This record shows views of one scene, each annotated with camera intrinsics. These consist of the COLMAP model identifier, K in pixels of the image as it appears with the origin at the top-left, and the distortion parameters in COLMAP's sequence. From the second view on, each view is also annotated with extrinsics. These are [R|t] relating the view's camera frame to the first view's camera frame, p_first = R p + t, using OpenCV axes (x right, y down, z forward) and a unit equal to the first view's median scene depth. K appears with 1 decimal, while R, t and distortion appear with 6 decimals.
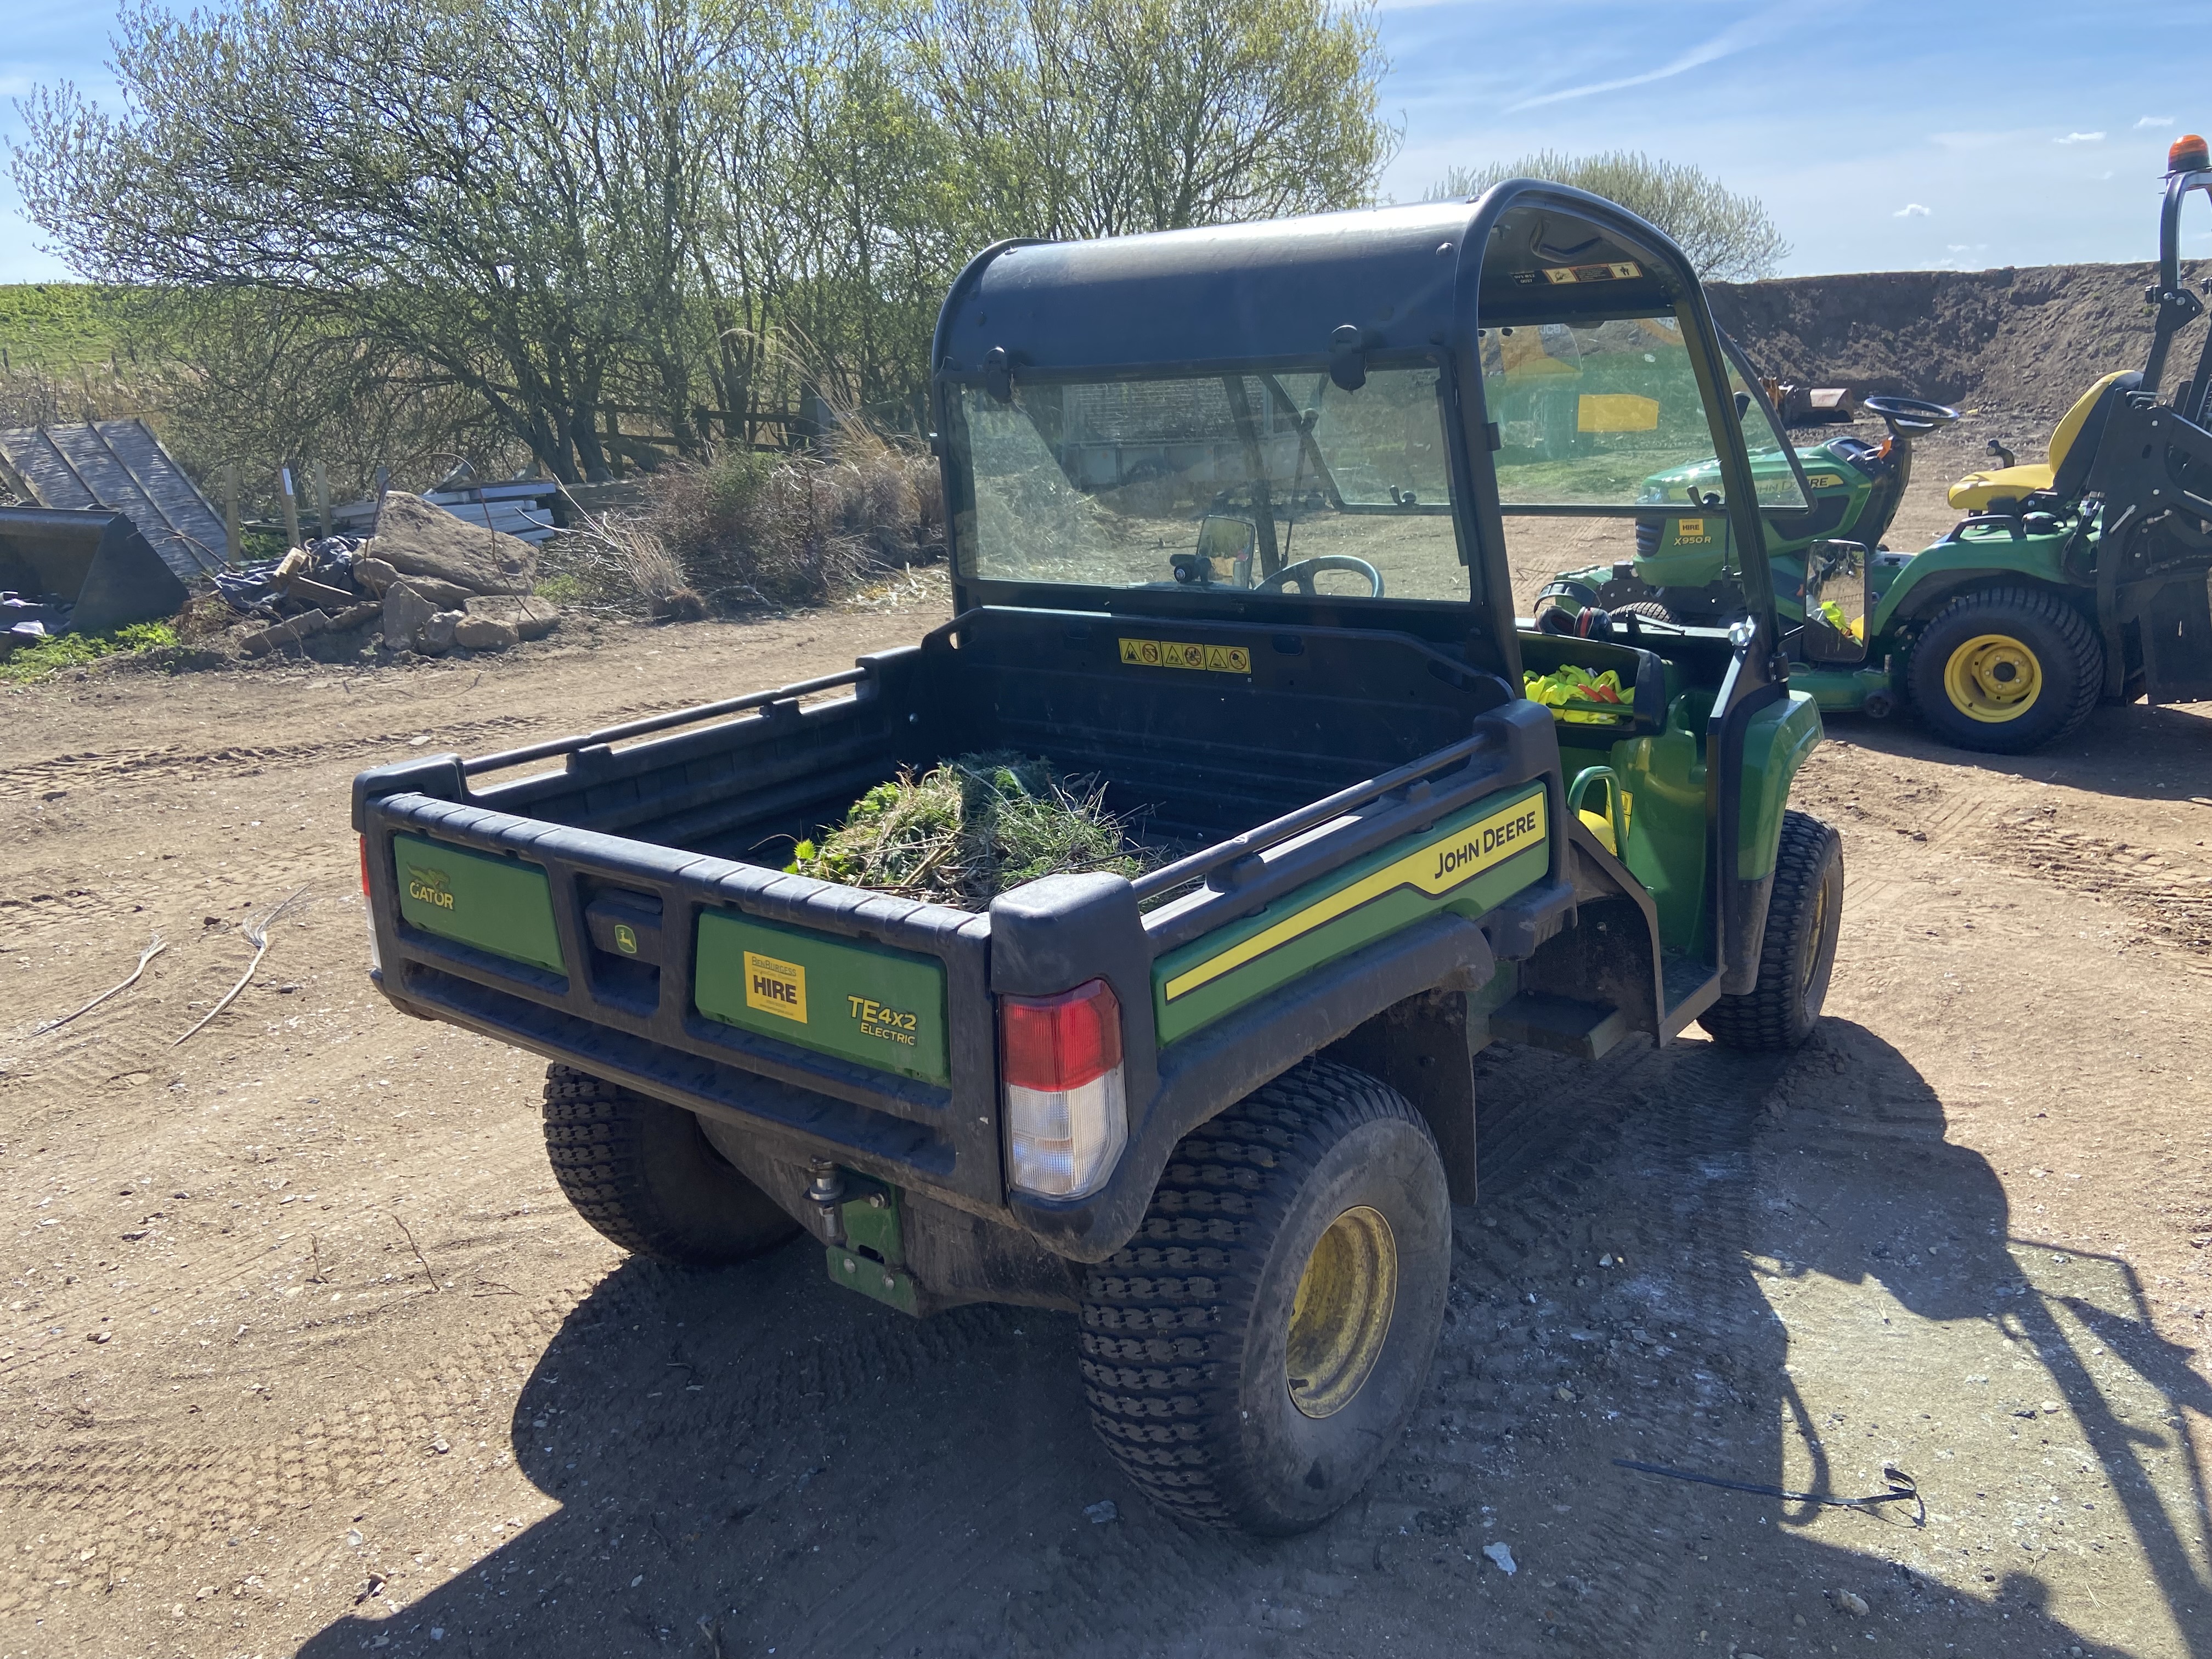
lens RADIAL K [[1671.3, 0, 1125.2], [0, 1671.3, 826.4], [0, 0, 1]] dist [0.120945, -0.153379]
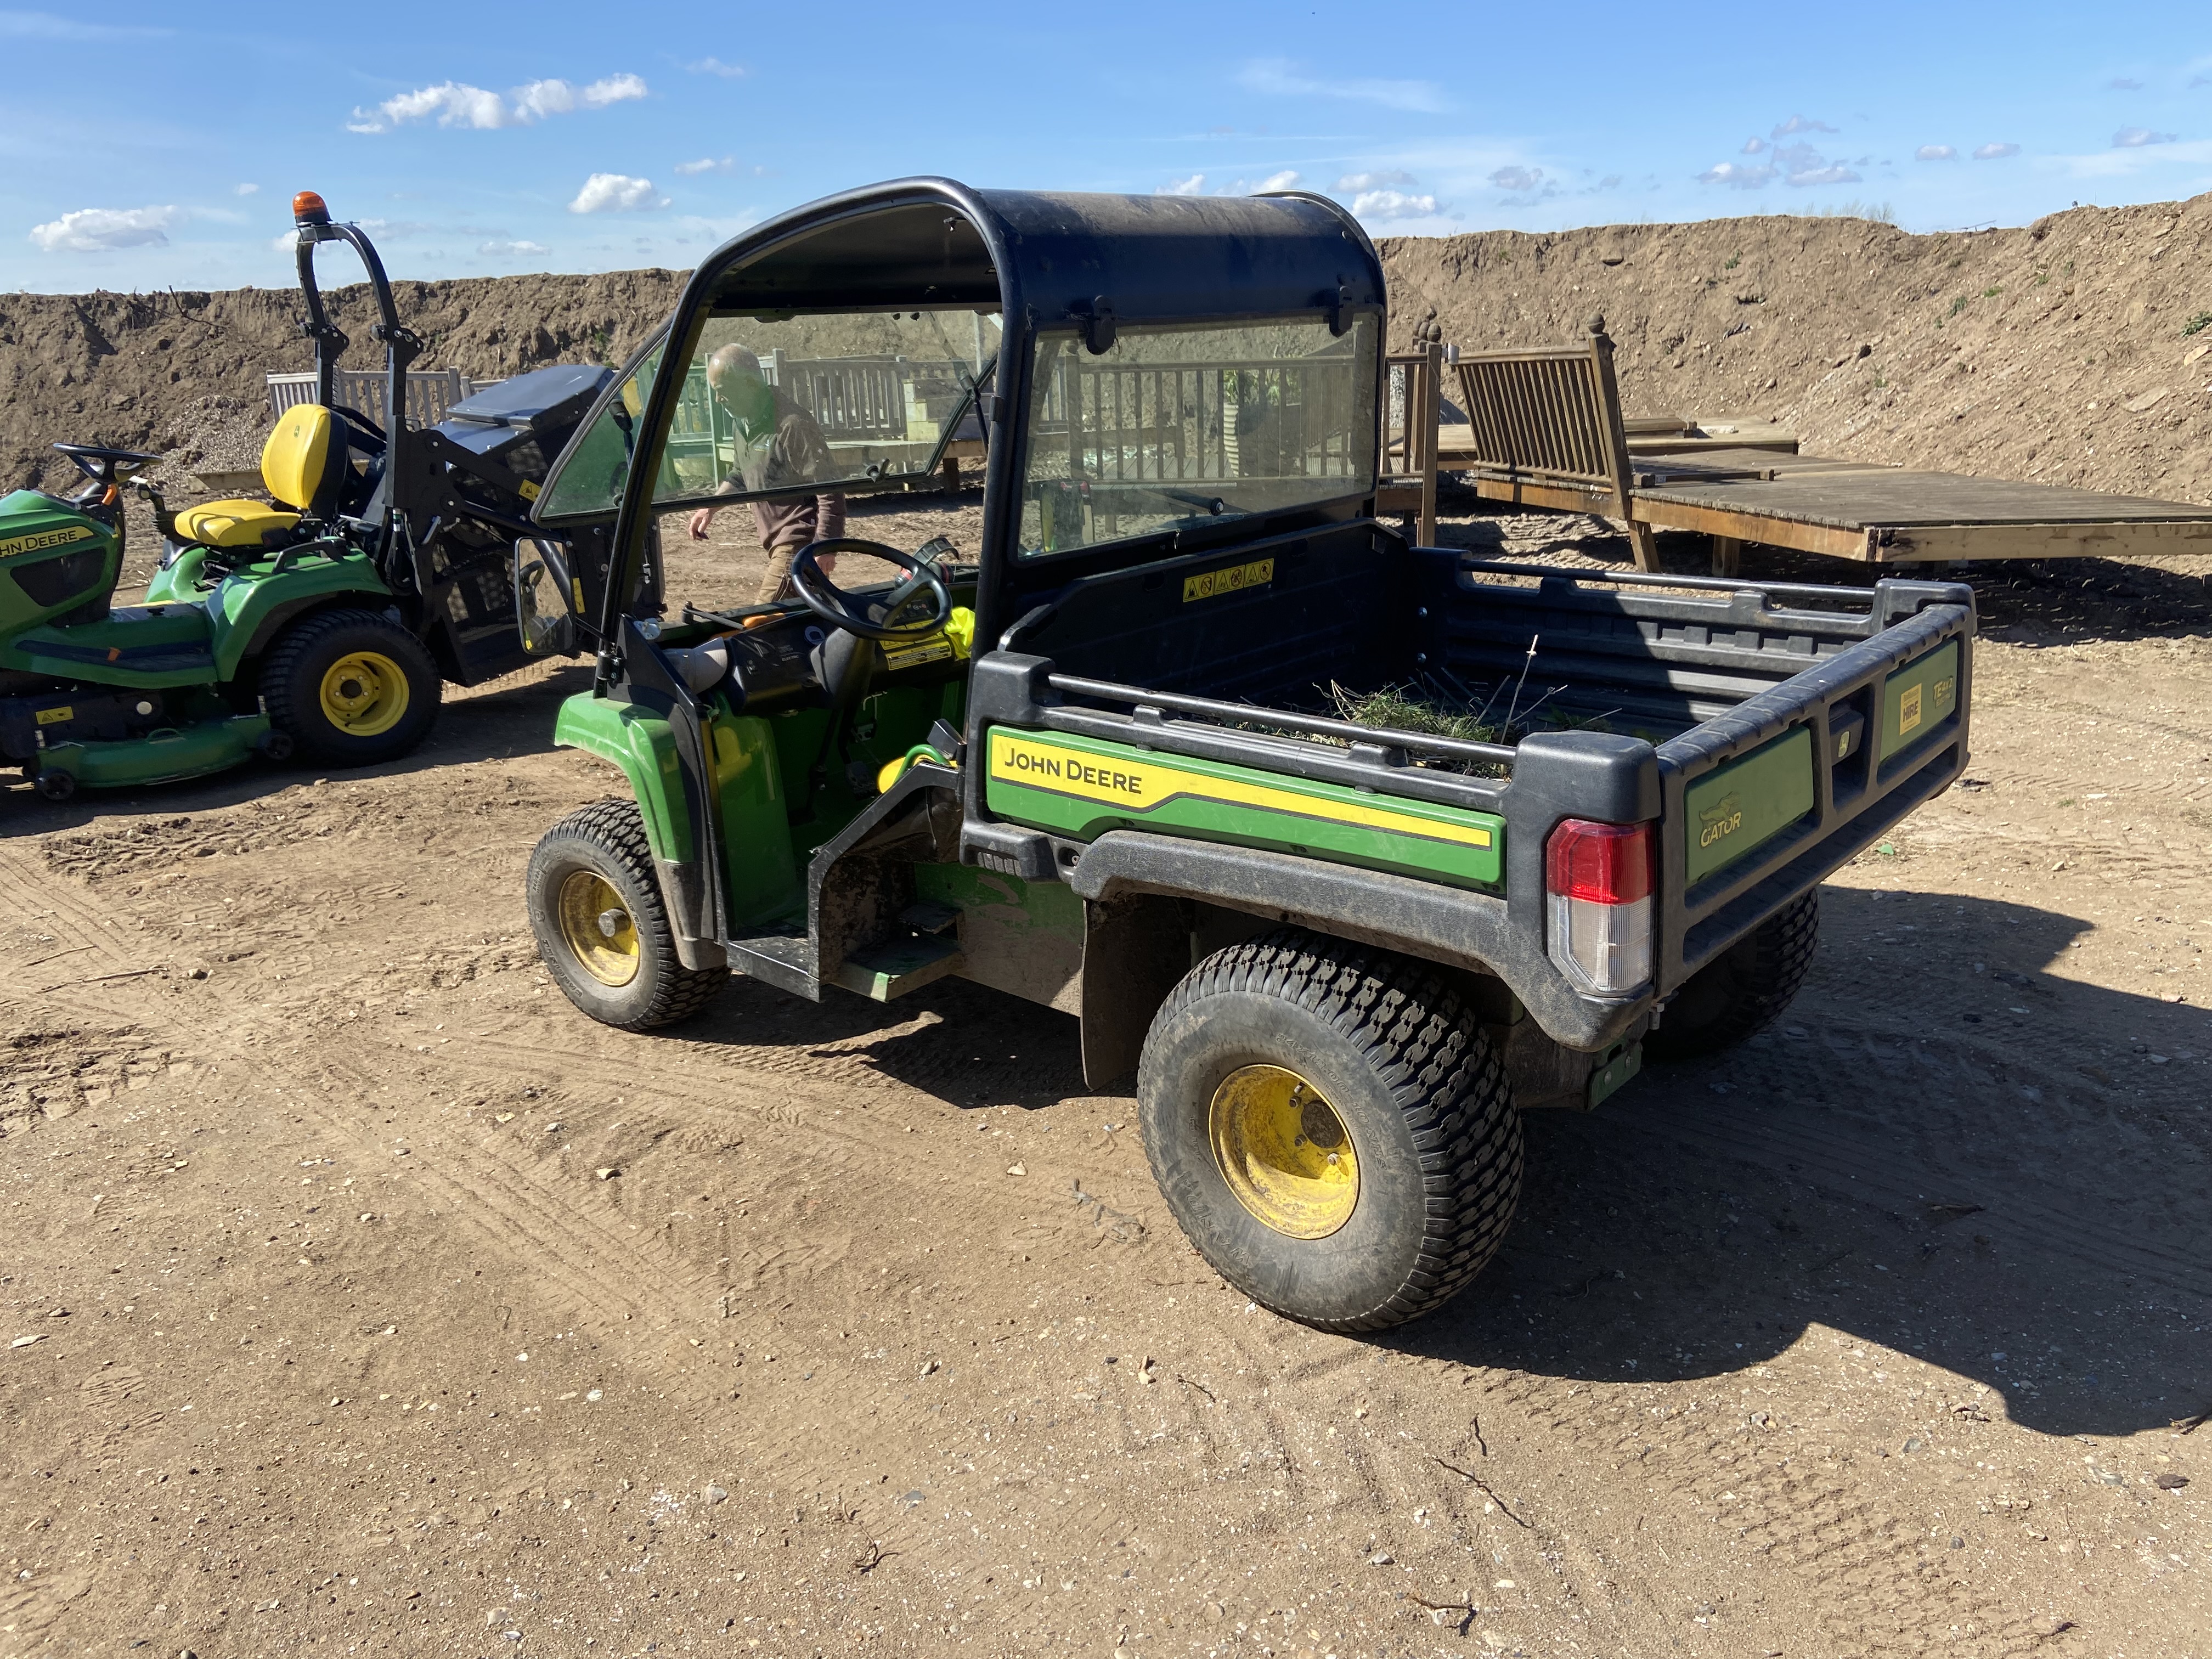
lens RADIAL K [[1671.3, 0, 1119.4], [0, 1671.3, 820.9], [0, 0, 1]] dist [0.120945, -0.153379]
pose [[0.039225, -0.243711, 0.969054, -1.194575], [0.305409, 0.926316, 0.220600, -0.244042], [-0.951413, 0.287305, 0.110767, 1.094496]]
